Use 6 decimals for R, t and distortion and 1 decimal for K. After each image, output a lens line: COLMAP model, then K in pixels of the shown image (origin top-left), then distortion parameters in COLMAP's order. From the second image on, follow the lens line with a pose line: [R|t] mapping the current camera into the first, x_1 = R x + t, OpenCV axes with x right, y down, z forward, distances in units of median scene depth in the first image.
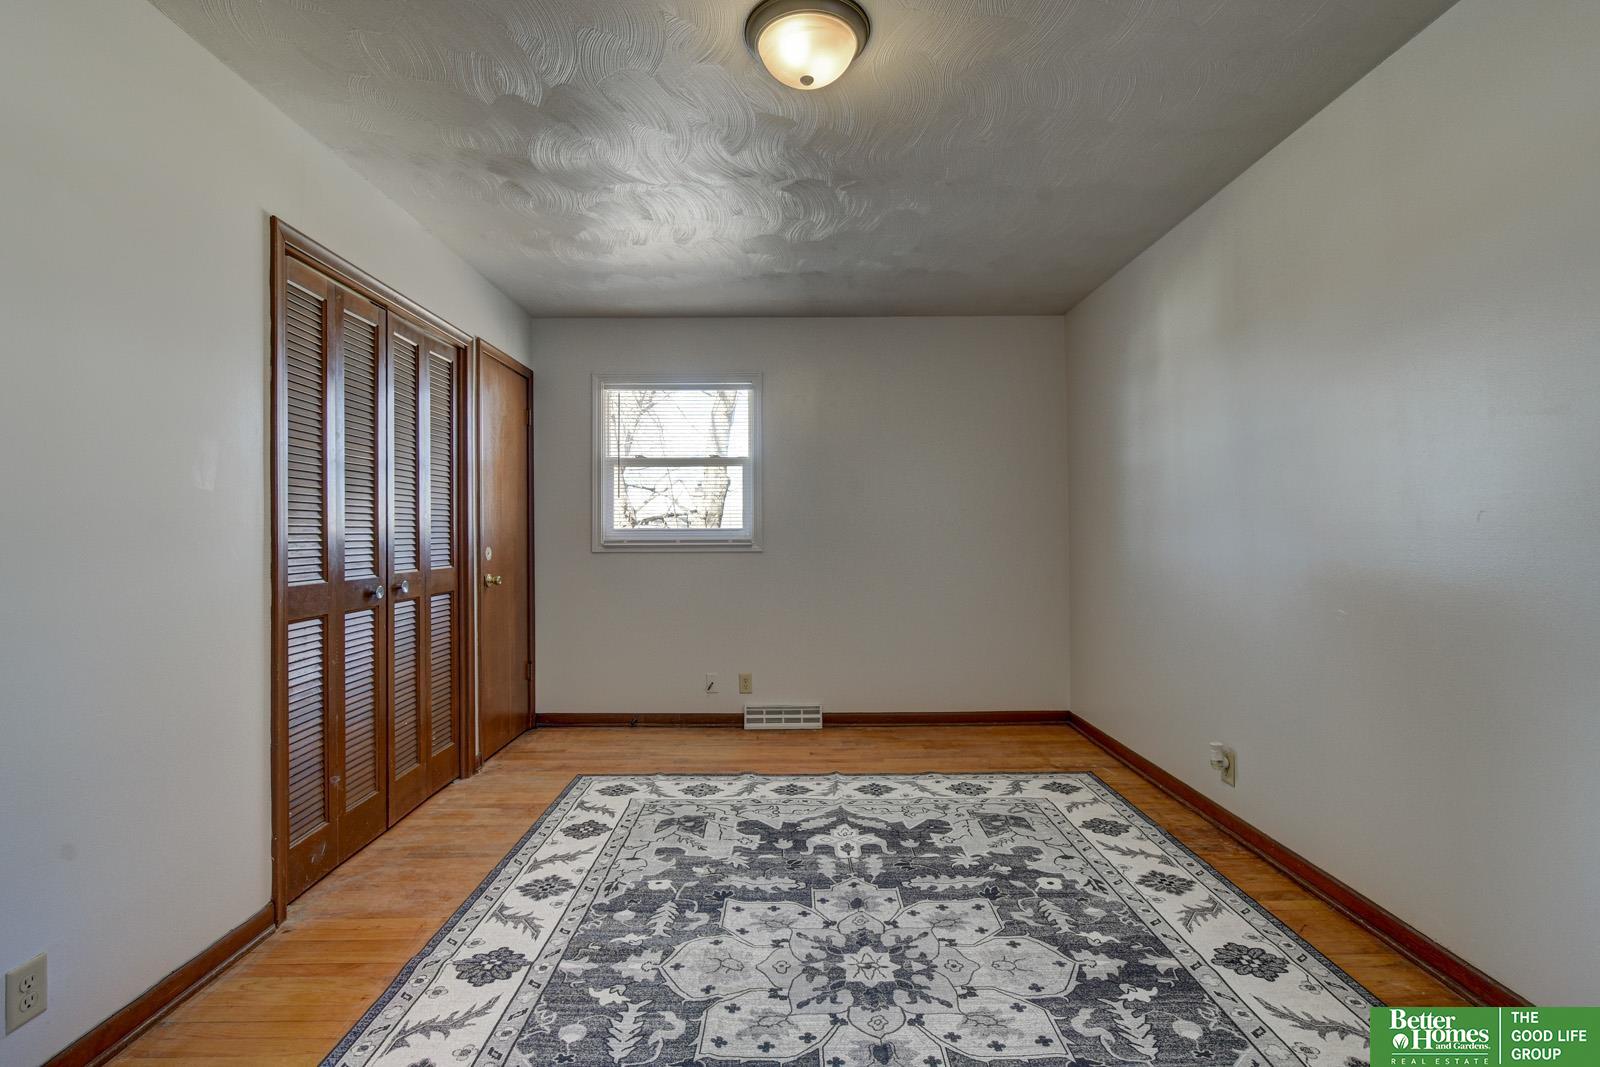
lens RADIAL K [[712.1, 0, 792.4], [0, 712.1, 542.0], [0, 0, 1]] dist [0.001545, -0.004654]
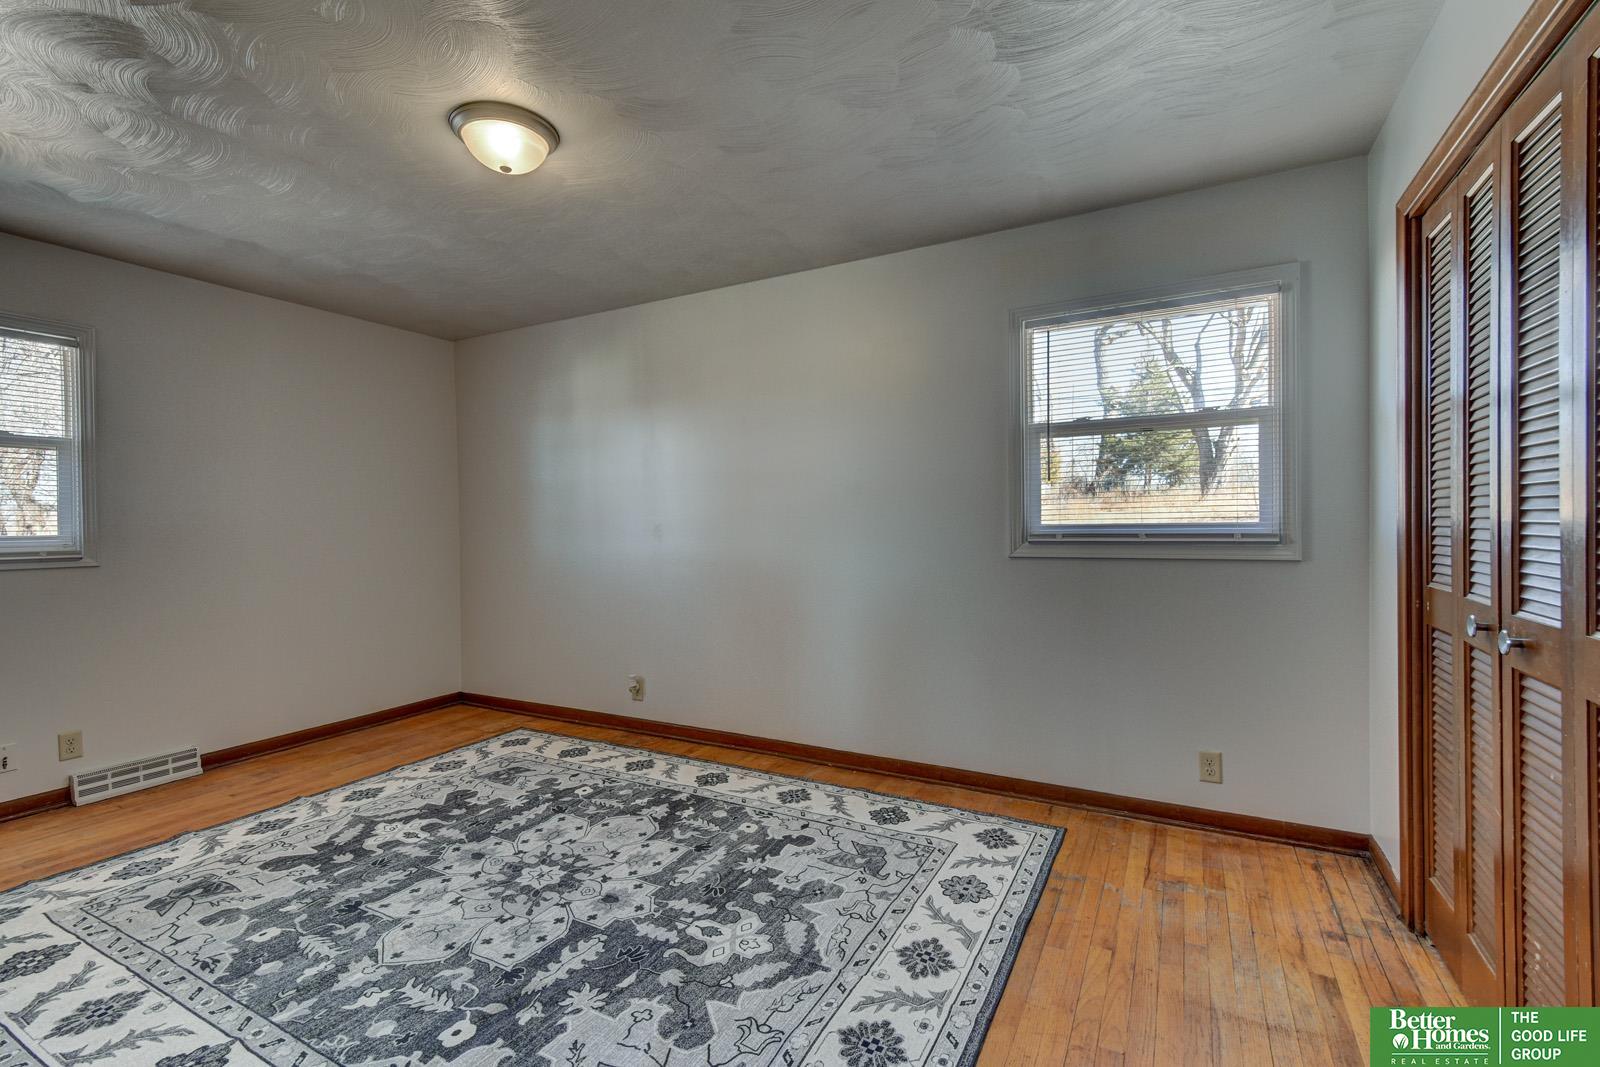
lens RADIAL K [[712.1, 0, 792.4], [0, 712.1, 542.0], [0, 0, 1]] dist [0.001545, -0.004654]
pose [[0.483144, -0.025754, 0.875162, -0.634097], [0.022539, 0.999602, 0.016973, -0.013927], [-0.875251, 0.011525, 0.483532, -0.019765]]
